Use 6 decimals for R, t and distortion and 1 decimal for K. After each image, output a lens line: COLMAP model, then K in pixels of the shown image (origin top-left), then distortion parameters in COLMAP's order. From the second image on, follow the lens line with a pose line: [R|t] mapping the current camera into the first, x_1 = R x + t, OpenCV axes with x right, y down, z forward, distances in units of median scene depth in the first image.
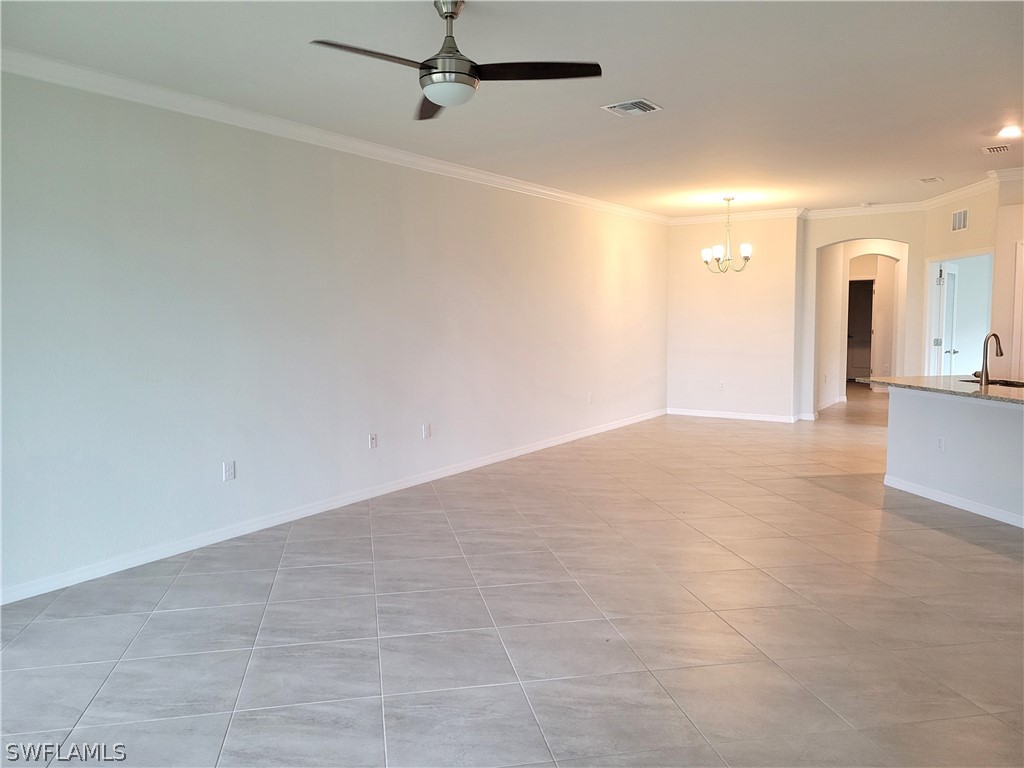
lens RADIAL K [[776.3, 0, 488.5], [0, 776.3, 385.3], [0, 0, 1]] dist [0.051282, -0.018058]
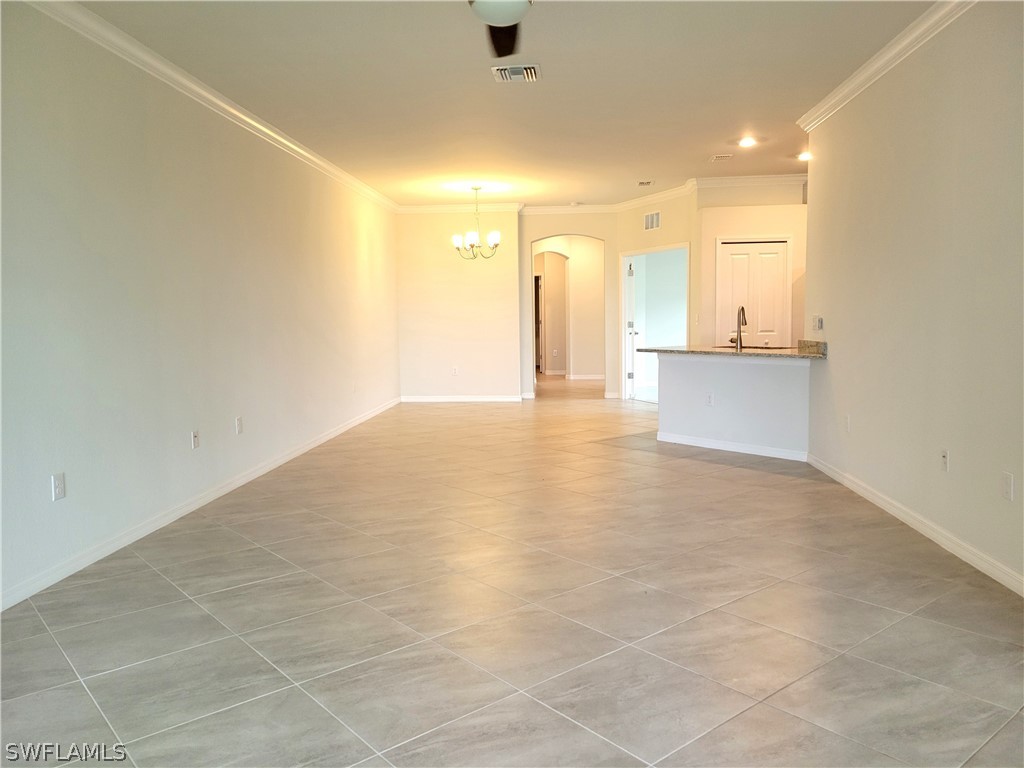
lens RADIAL K [[776.3, 0, 510.2], [0, 776.3, 381.5], [0, 0, 1]] dist [0.051282, -0.018058]
pose [[0.870279, -0.048532, 0.490163, -0.271641], [0.052833, 0.998591, 0.005068, 0.025161], [-0.489718, 0.021486, 0.871616, 0.122003]]
